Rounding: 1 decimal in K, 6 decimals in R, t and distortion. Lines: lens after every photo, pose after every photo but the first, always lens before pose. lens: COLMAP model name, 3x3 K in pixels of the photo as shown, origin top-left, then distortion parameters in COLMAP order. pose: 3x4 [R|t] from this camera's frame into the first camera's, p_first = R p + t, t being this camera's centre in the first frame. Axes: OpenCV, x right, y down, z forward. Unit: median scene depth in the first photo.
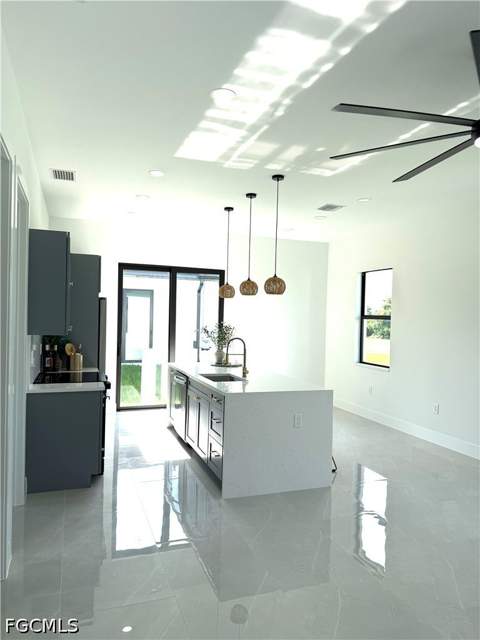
lens RADIAL K [[450.6, 0, 240.0], [0, 450.6, 320.0], [0, 0, 1]] dist [0.117204, -0.135660]
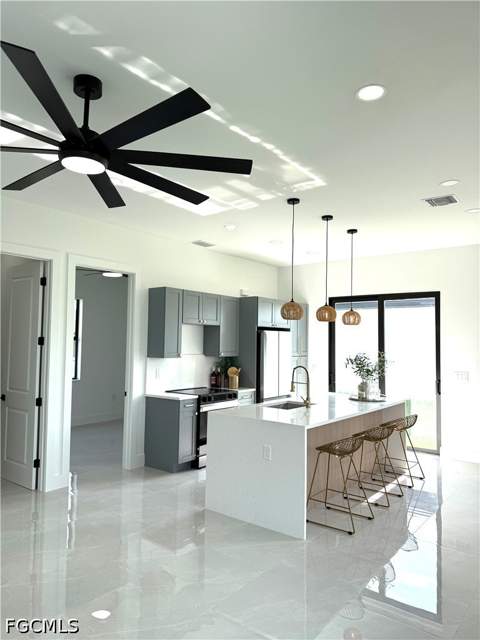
lens RADIAL K [[450.6, 0, 240.0], [0, 450.6, 320.0], [0, 0, 1]] dist [0.117204, -0.135660]
pose [[0.524022, -0.061382, -0.849490, 0.768636], [-0.004883, 0.997167, -0.075065, 0.014332], [0.851691, 0.043484, 0.522238, 0.367696]]
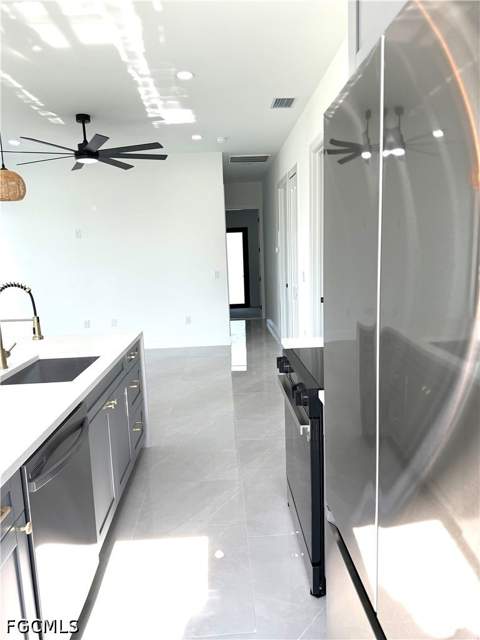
lens RADIAL K [[450.6, 0, 240.0], [0, 450.6, 320.0], [0, 0, 1]] dist [0.117204, -0.135660]
pose [[-0.954917, -0.033213, 0.295010, -0.359165], [0.017746, 0.985560, 0.168396, -0.002968], [-0.296343, 0.166039, -0.940538, 1.371893]]
